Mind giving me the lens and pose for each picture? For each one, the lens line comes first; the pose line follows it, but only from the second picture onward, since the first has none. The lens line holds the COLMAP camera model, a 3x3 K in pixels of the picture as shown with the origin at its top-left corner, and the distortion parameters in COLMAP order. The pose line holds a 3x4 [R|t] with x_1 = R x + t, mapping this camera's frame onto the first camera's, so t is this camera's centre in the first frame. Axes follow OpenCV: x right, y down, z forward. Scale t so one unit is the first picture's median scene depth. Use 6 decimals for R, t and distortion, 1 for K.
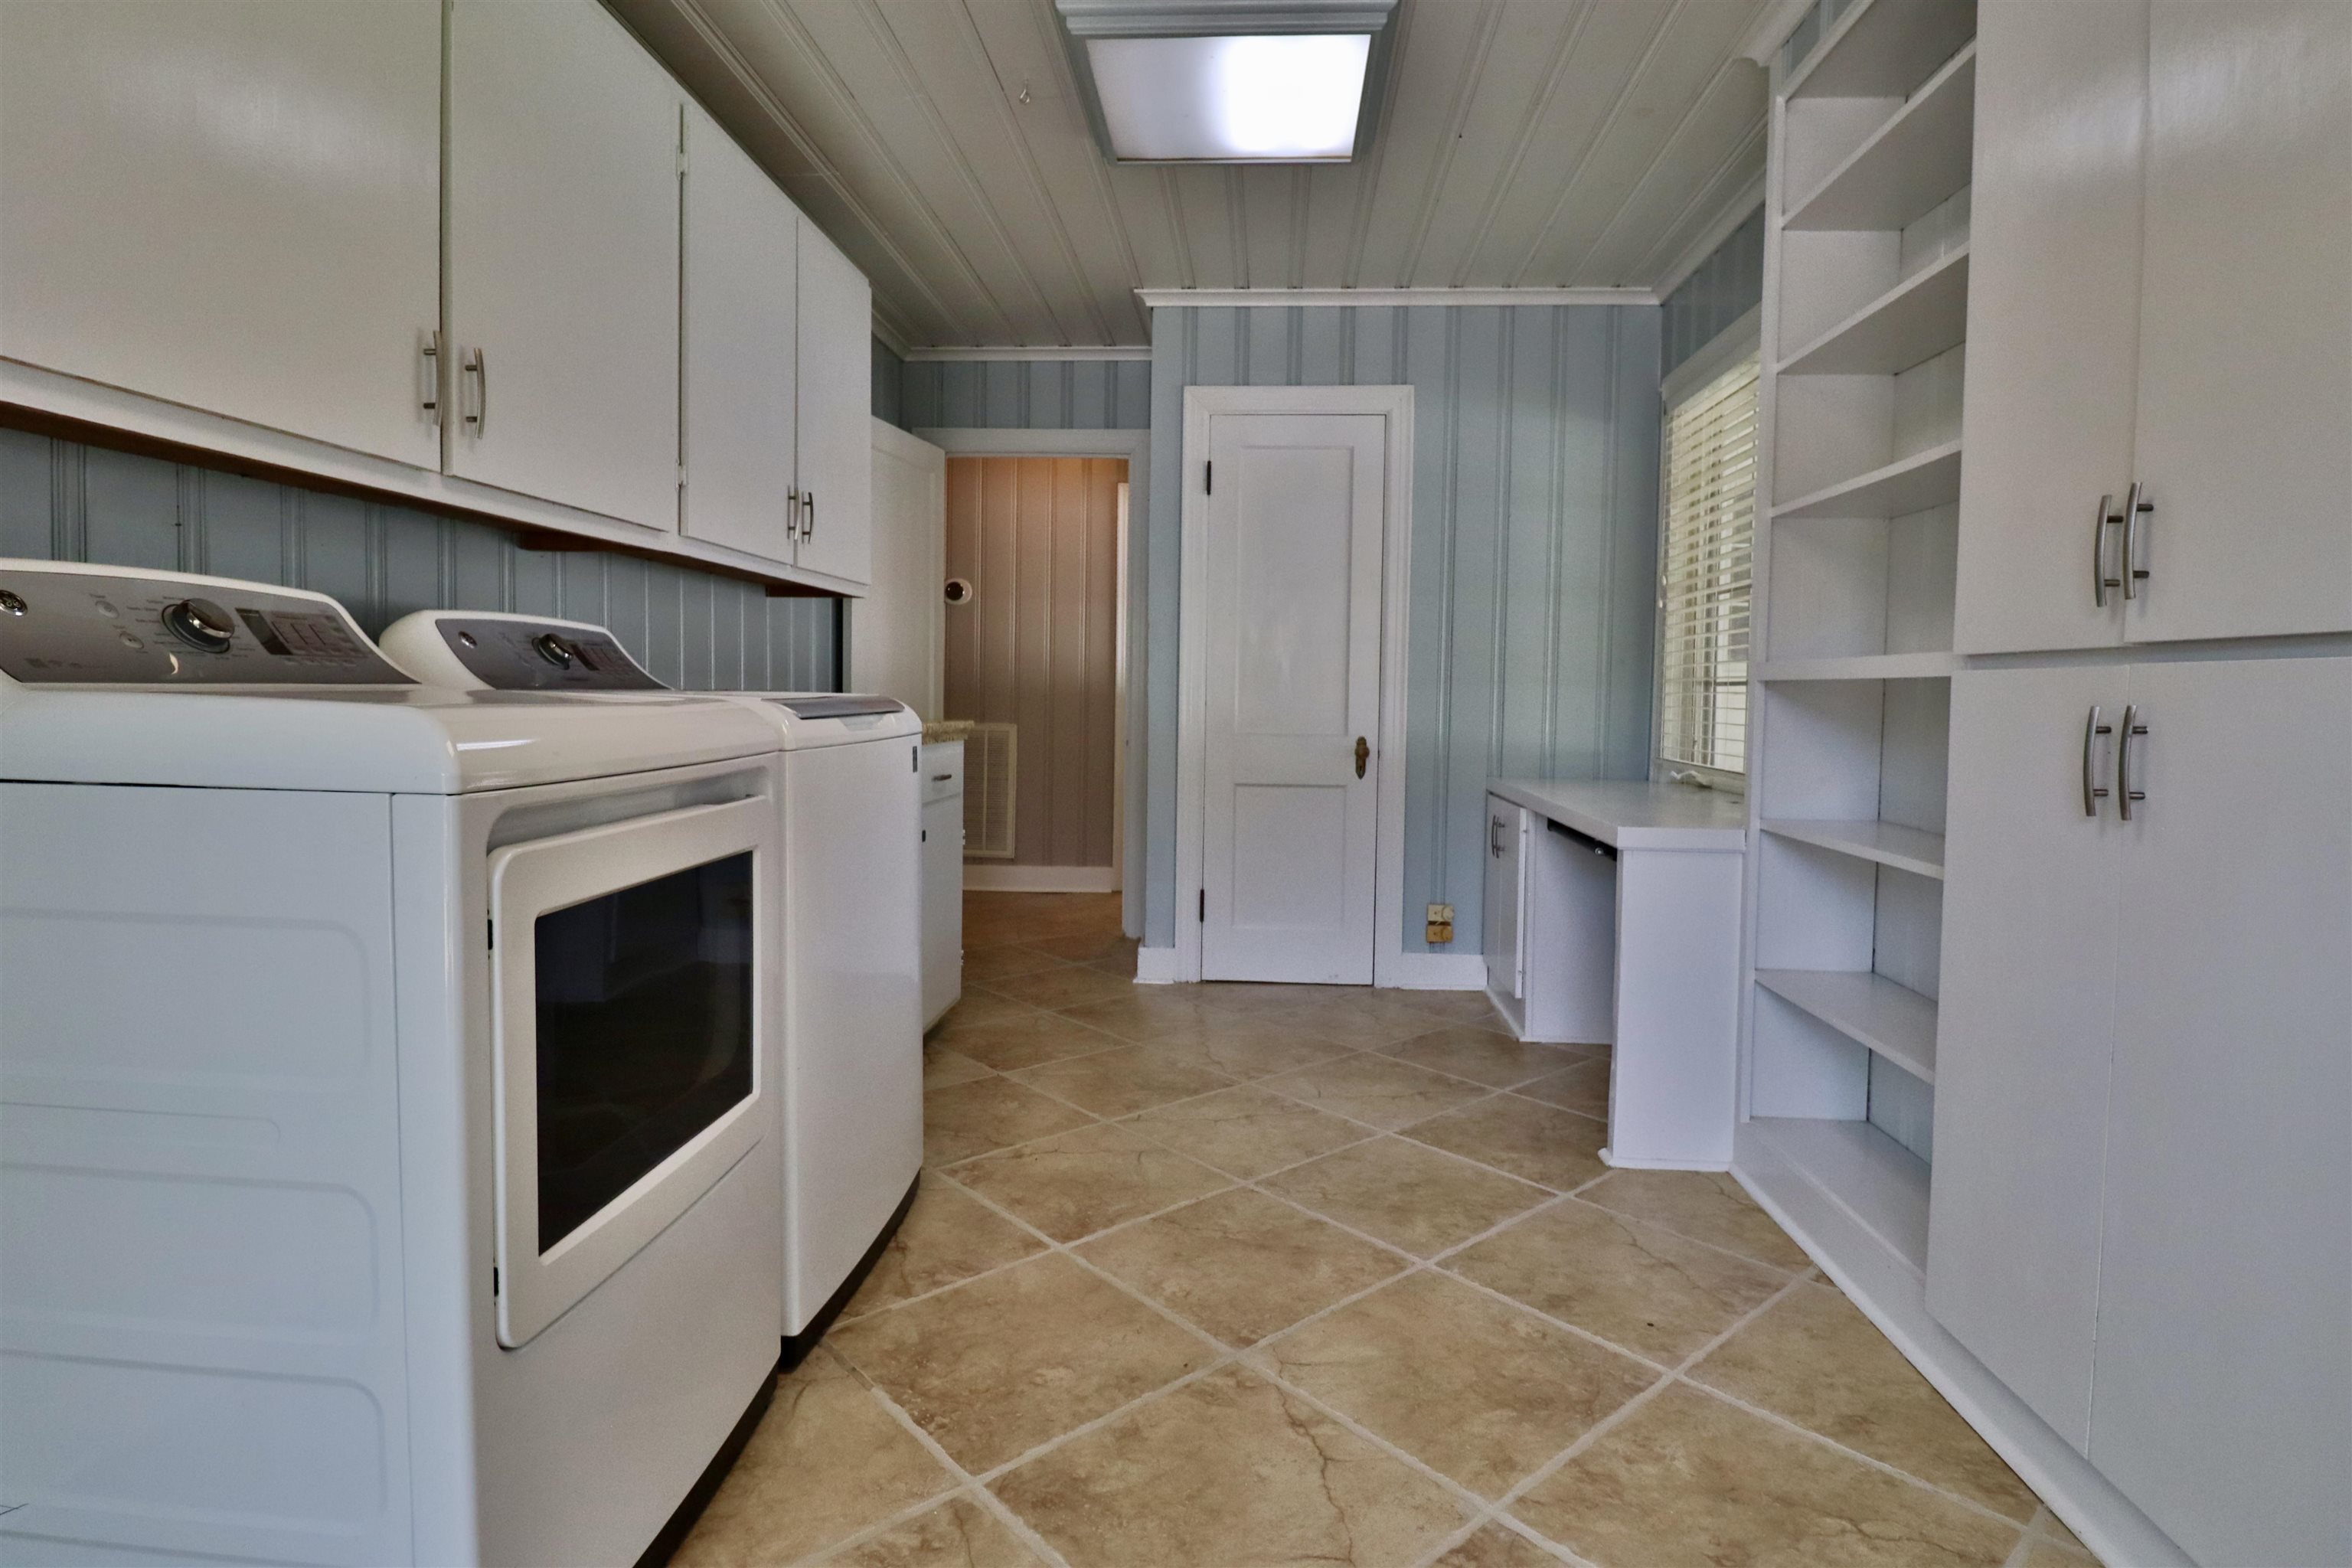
lens RADIAL K [[1213.7, 0, 1194.8], [0, 1213.7, 755.2], [0, 0, 1]] dist [0.002432, -0.015211]
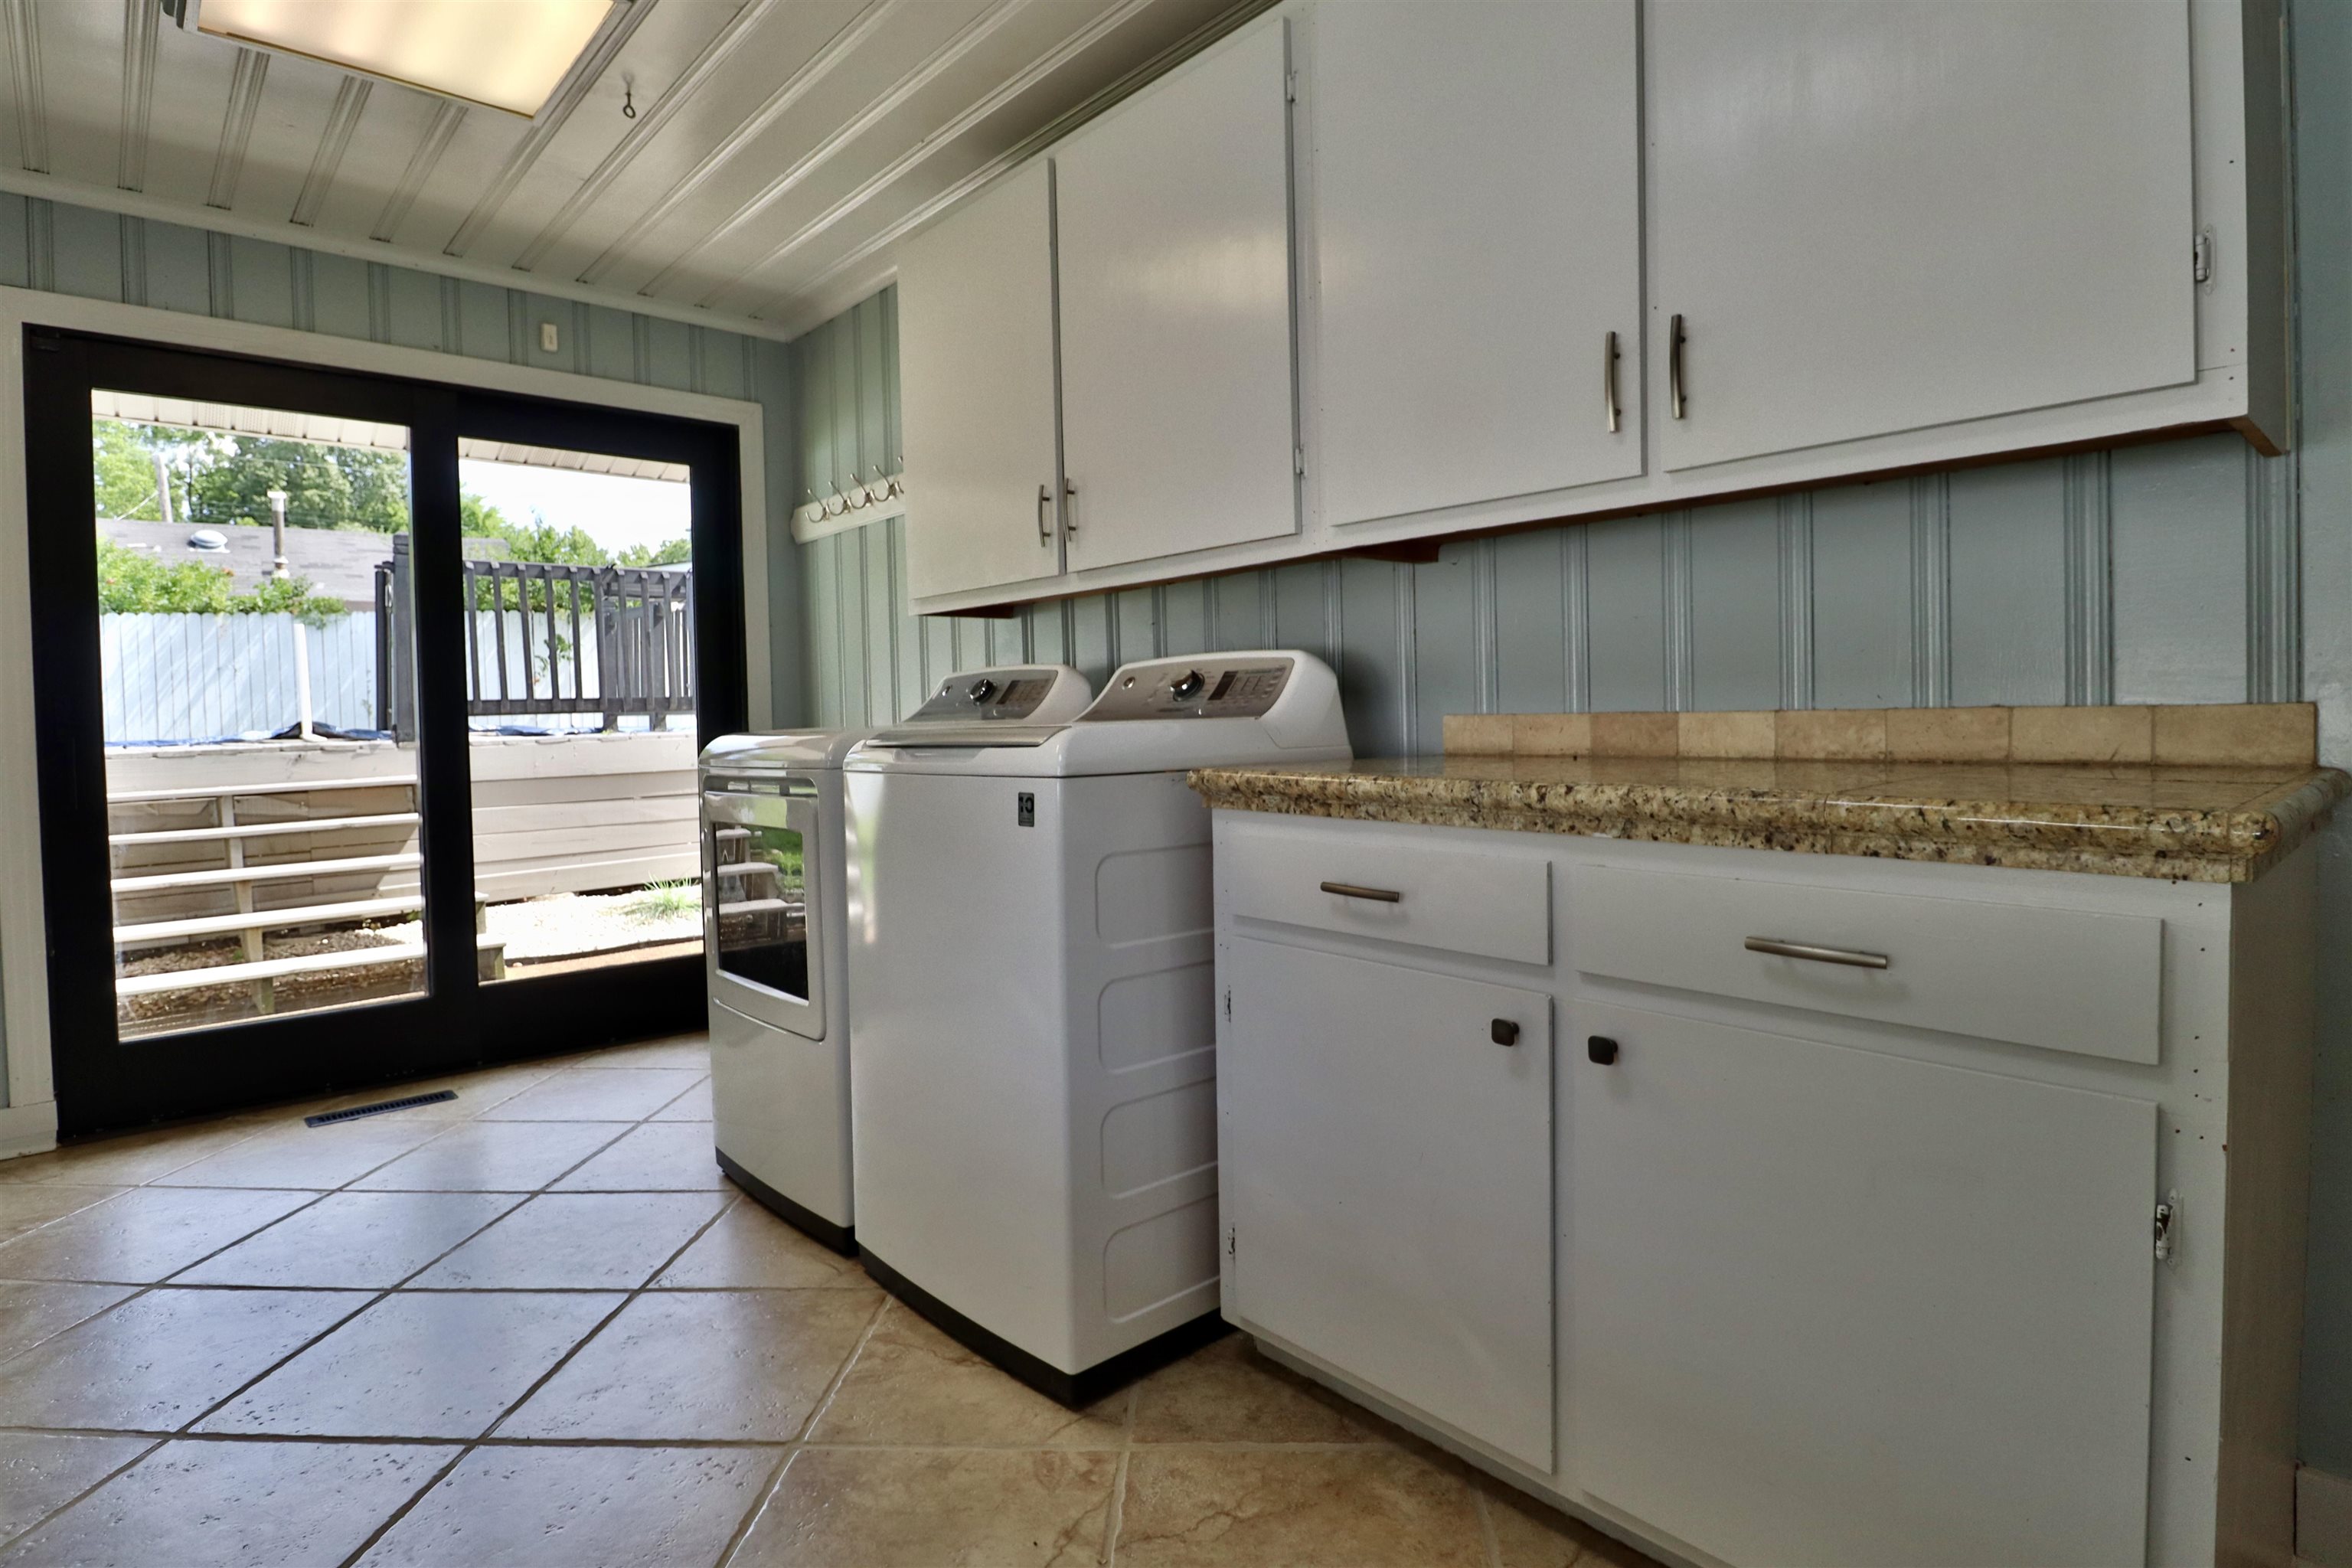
lens RADIAL K [[1213.7, 0, 1194.8], [0, 1213.7, 755.2], [0, 0, 1]] dist [0.002432, -0.015211]
pose [[-0.696011, -0.024143, -0.717625, 0.257565], [-0.061251, 0.997788, 0.025837, -0.044423], [0.715413, 0.061938, -0.695951, 1.660613]]
